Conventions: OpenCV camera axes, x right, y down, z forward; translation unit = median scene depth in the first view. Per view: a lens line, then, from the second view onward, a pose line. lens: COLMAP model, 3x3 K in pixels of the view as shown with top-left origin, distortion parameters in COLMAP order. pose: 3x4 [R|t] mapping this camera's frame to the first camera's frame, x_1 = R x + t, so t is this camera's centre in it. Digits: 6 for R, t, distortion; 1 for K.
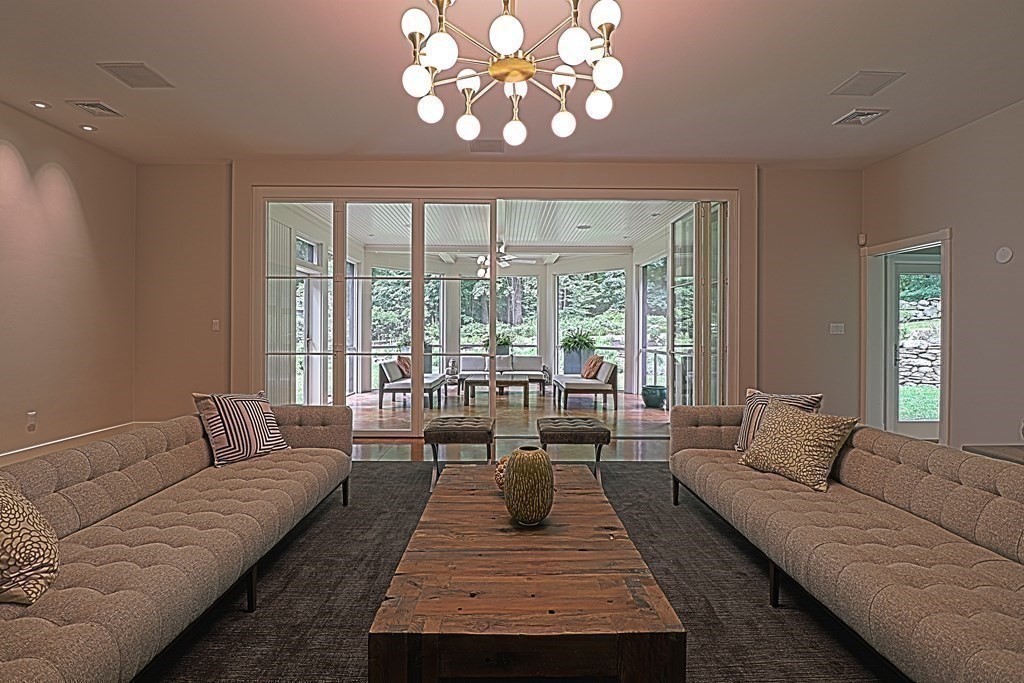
lens RADIAL K [[474.0, 0, 512.2], [0, 474.0, 337.1], [0, 0, 1]] dist [-0.023857, -0.003018]
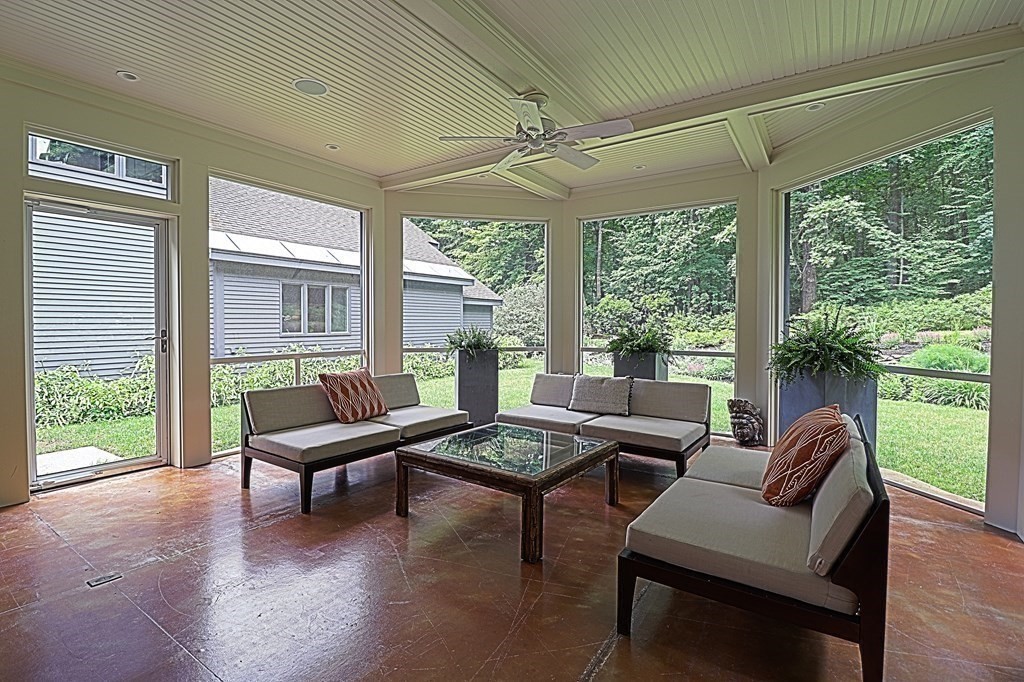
lens RADIAL K [[474.0, 0, 507.4], [0, 474.0, 334.7], [0, 0, 1]] dist [-0.023857, -0.003018]
pose [[0.813089, 0.011007, -0.582035, 0.058255], [-0.004358, 0.999908, 0.012822, -0.002386], [0.582123, -0.007889, 0.813063, 0.215658]]
